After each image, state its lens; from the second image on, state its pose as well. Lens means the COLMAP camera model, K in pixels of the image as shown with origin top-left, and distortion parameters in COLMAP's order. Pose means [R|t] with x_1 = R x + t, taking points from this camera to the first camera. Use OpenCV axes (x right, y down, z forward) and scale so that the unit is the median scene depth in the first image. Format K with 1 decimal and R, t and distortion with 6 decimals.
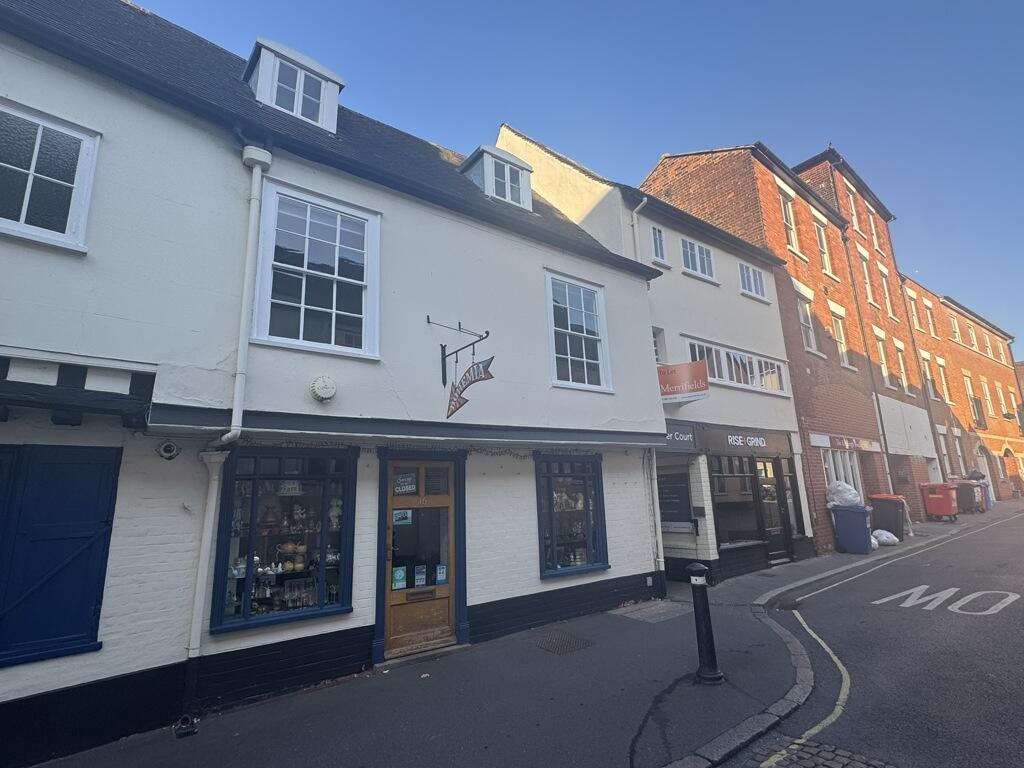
lens RADIAL K [[514.5, 0, 511.7], [0, 514.5, 379.2], [0, 0, 1]] dist [-0.000517, -0.000295]
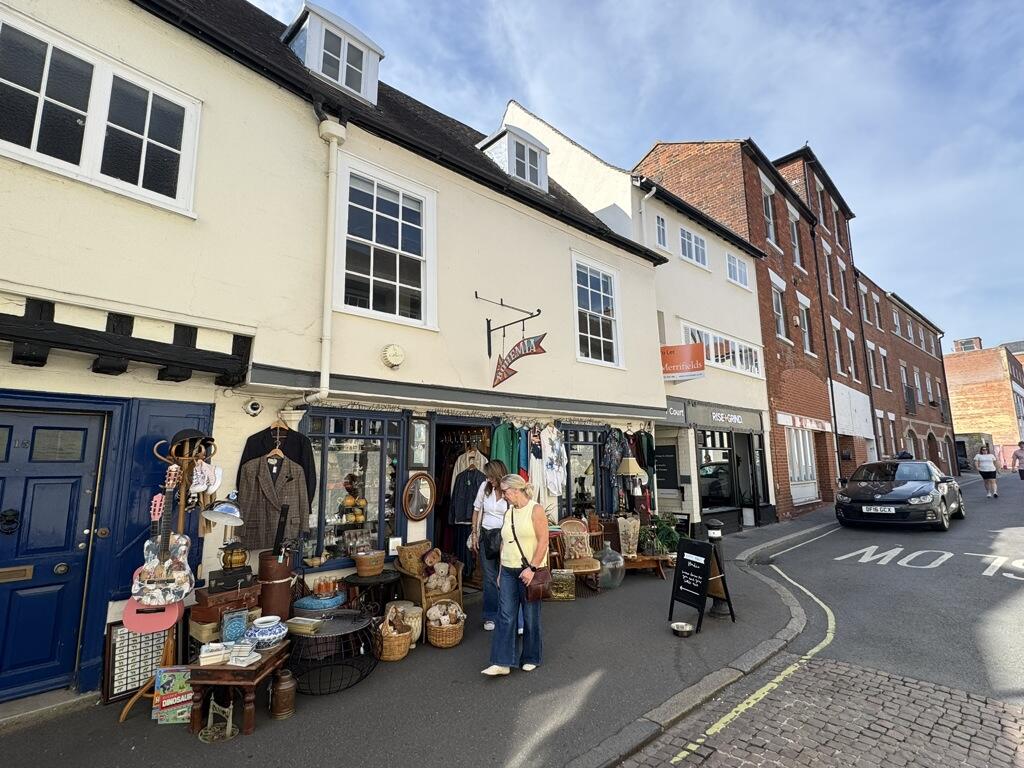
lens RADIAL K [[512.6, 0, 511.7], [0, 512.6, 382.0], [0, 0, 1]] dist [-0.001243, -0.000449]
pose [[0.995532, 0.036636, 0.087027, -0.112161], [-0.041646, 0.997536, 0.056465, 0.000868], [-0.084744, -0.059837, 0.994604, -0.051431]]
